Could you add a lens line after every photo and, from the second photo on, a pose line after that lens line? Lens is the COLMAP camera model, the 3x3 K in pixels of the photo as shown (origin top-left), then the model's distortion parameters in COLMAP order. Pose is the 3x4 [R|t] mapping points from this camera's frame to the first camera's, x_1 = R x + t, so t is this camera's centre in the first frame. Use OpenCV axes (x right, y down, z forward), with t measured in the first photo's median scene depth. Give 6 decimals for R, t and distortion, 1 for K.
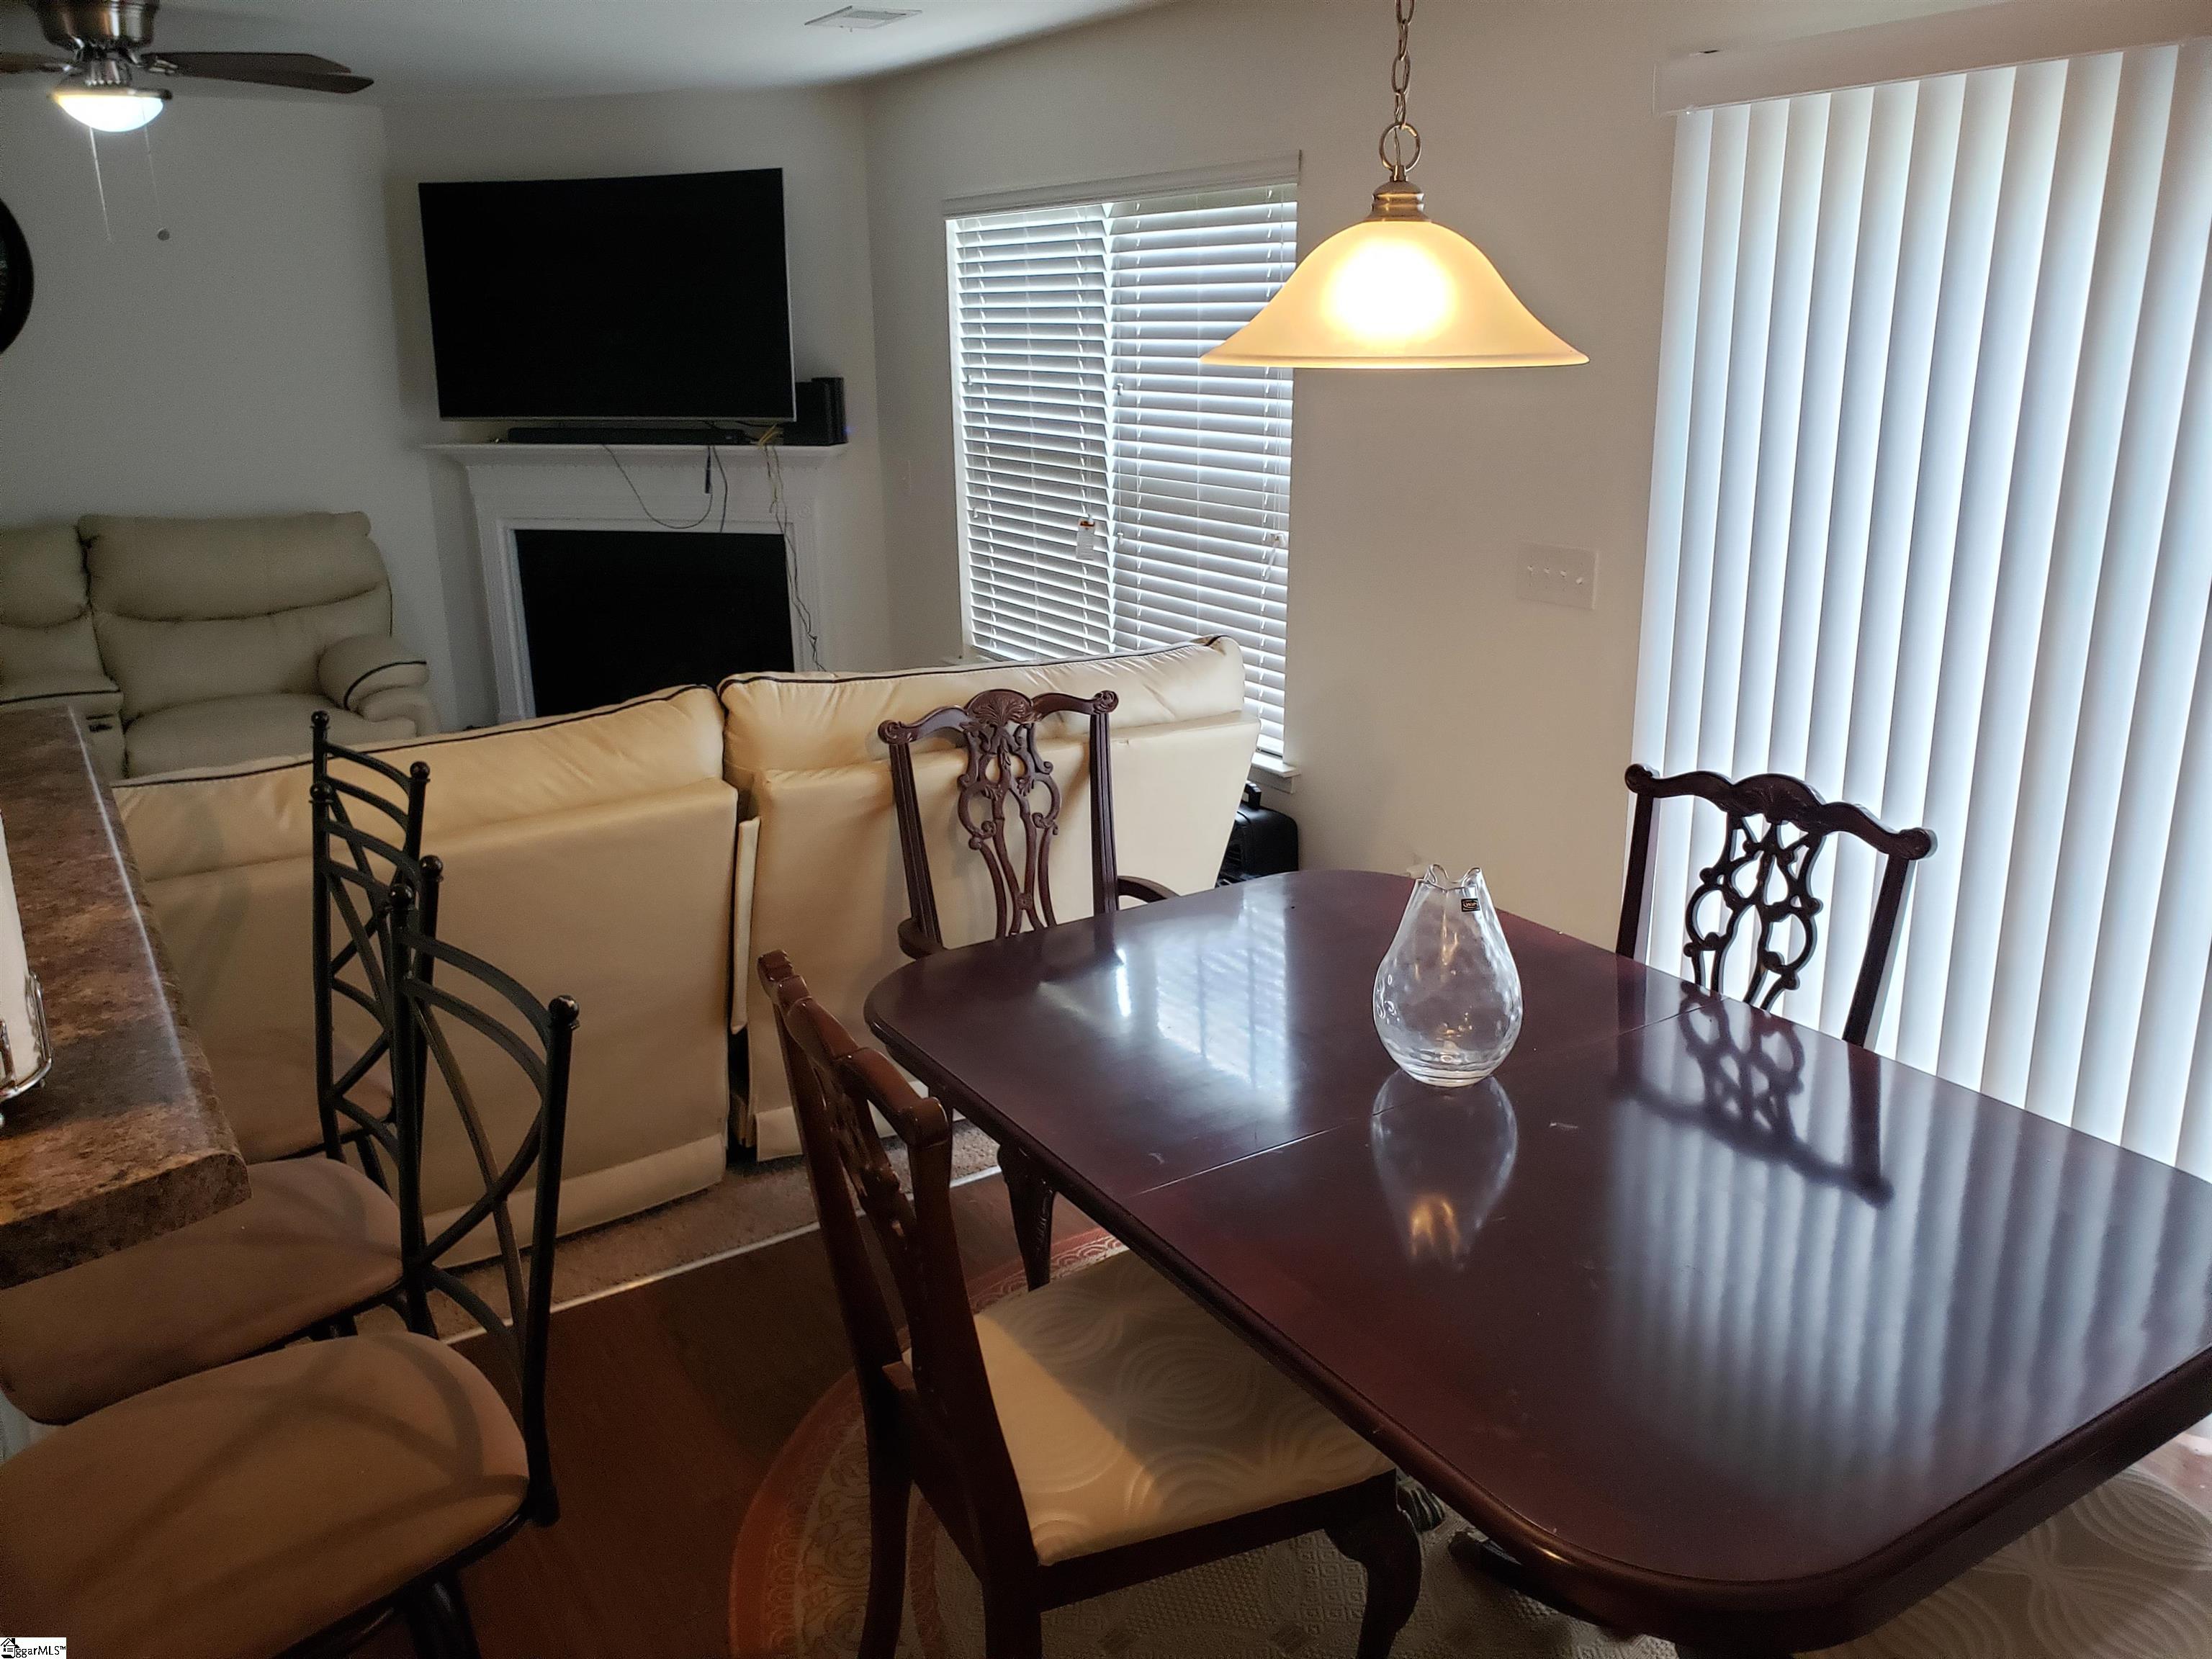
lens RADIAL K [[1709.6, 0, 1106.0], [0, 1709.6, 829.5], [0, 0, 1]] dist [0.013594, 0.003675]
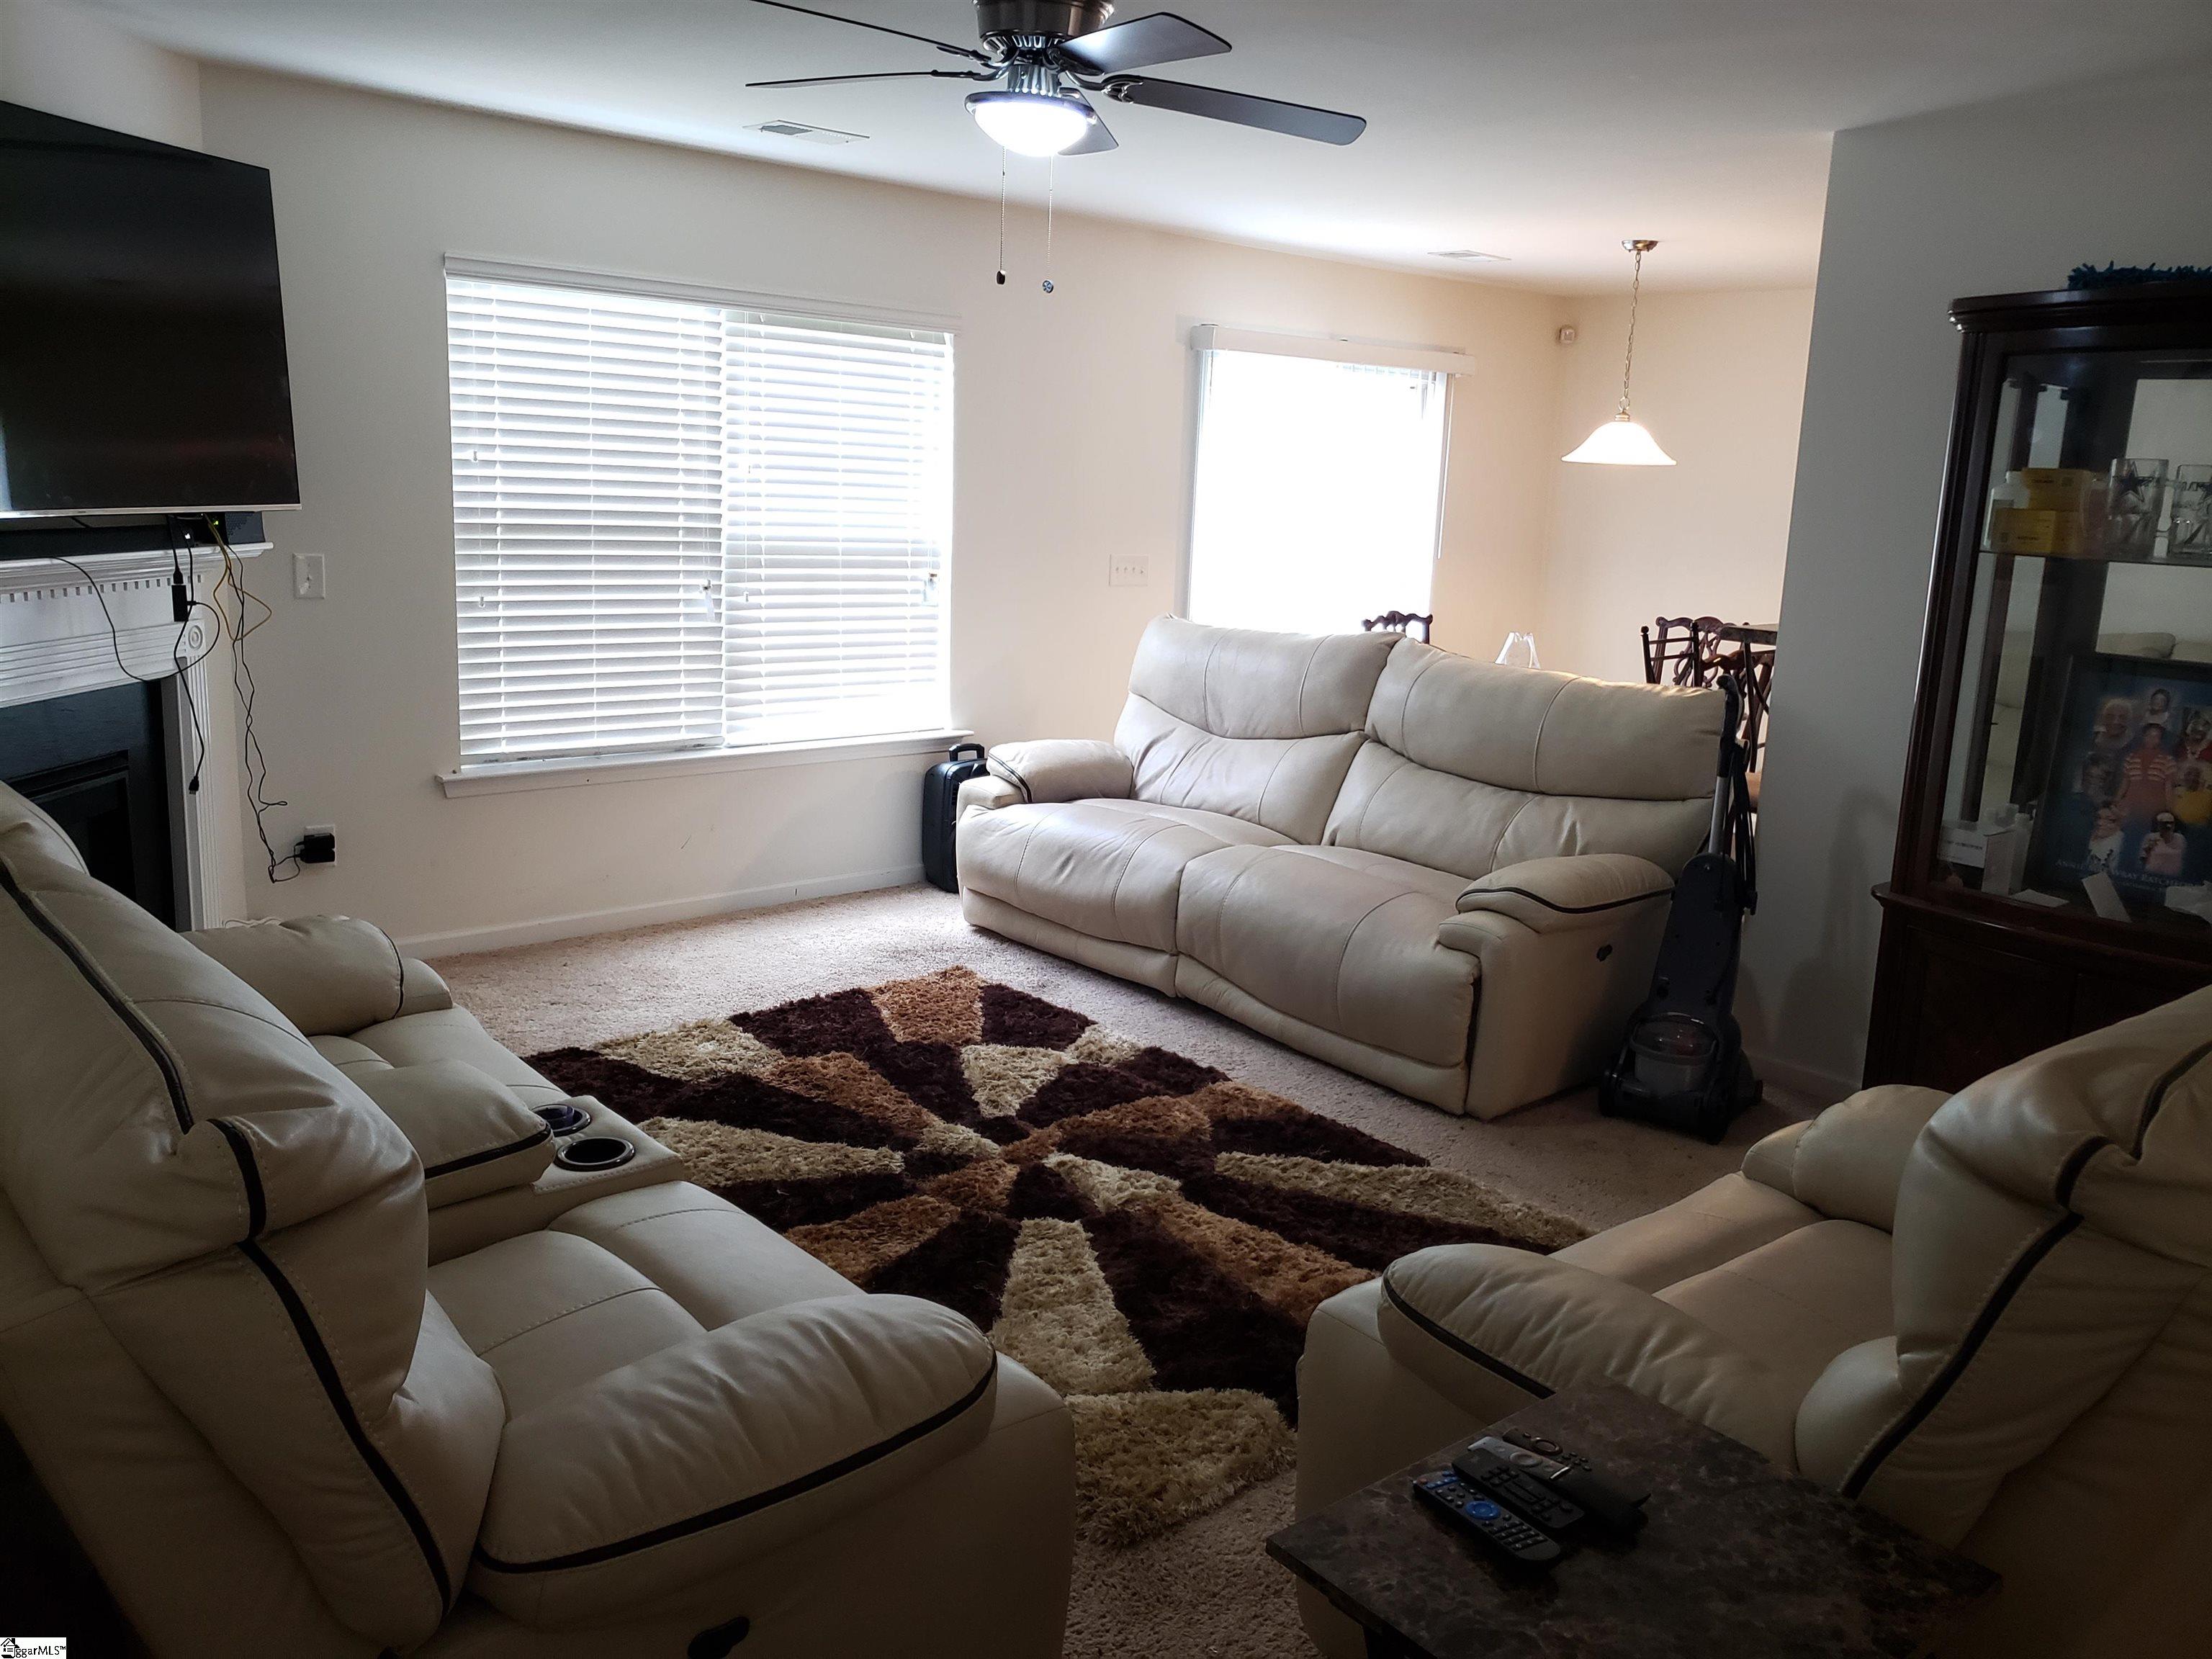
lens RADIAL K [[1709.6, 0, 1106.0], [0, 1709.6, 829.5], [0, 0, 1]] dist [0.013594, 0.003675]
pose [[-0.136775, -0.189499, 0.972308, -1.227940], [0.251750, 0.942657, 0.219133, -0.223353], [-0.958079, 0.274750, -0.081226, 0.945574]]
